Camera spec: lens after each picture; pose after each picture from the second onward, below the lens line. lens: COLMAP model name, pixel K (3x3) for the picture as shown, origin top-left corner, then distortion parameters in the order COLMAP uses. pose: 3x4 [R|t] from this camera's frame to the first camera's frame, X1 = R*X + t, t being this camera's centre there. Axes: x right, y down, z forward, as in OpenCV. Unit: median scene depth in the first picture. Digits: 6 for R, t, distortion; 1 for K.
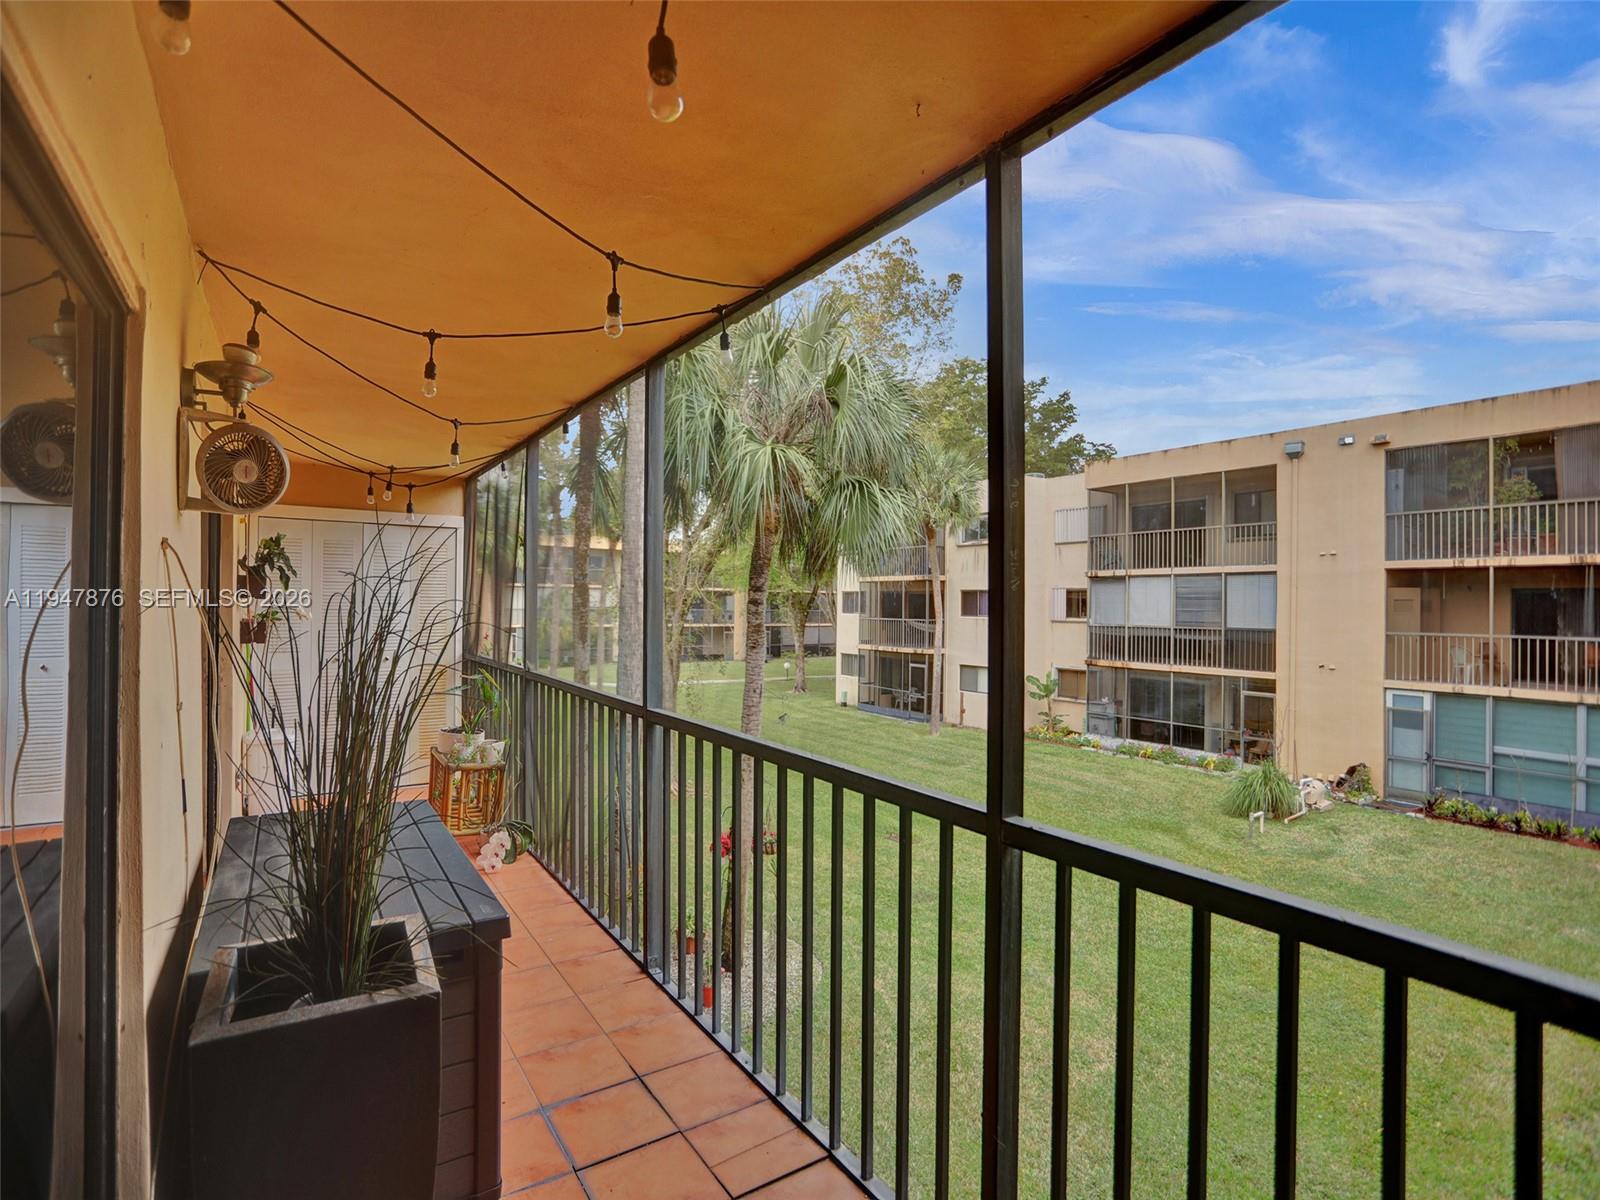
lens RADIAL K [[770.9, 0, 799.5], [0, 770.9, 593.0], [0, 0, 1]] dist [-0.076058, 0.036897]
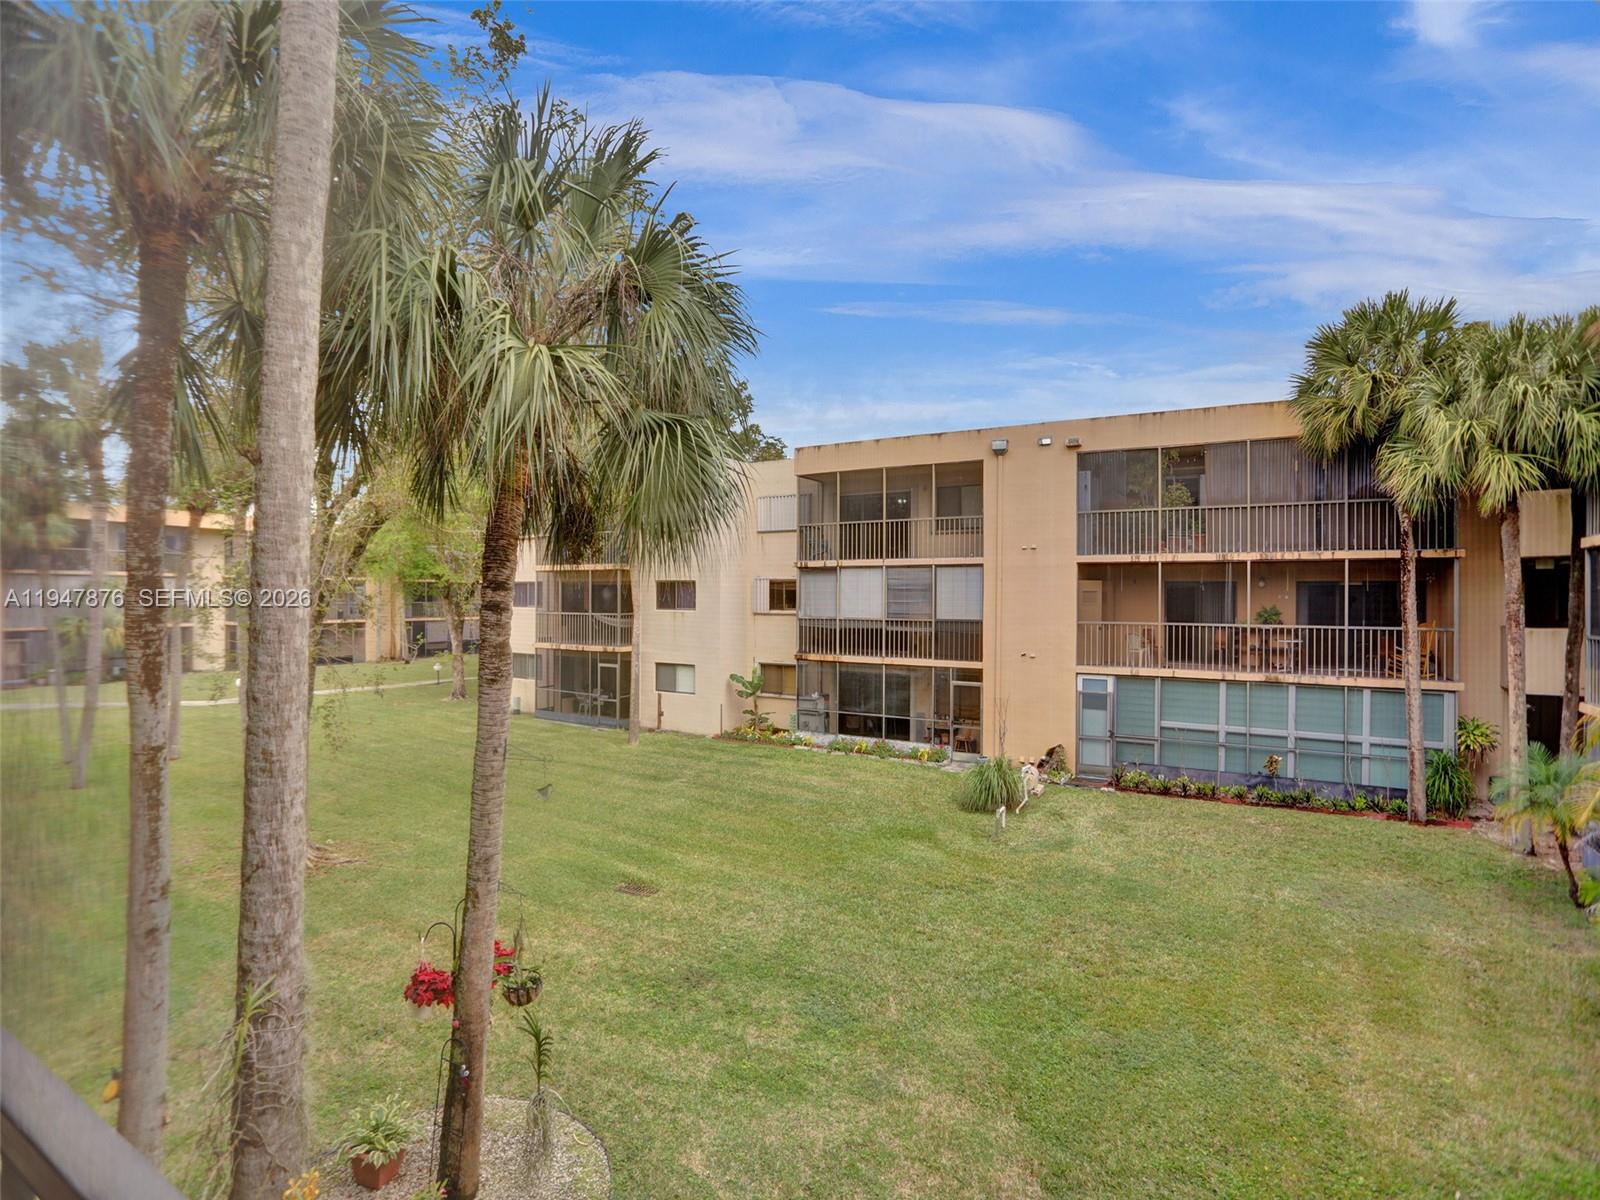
lens RADIAL K [[770.9, 0, 799.5], [0, 770.9, 593.0], [0, 0, 1]] dist [-0.076058, 0.036897]
pose [[0.901290, -0.005419, 0.433183, -0.045977], [-0.000951, 0.999895, 0.014488, -0.003798], [-0.433216, -0.013470, 0.901189, 0.156575]]
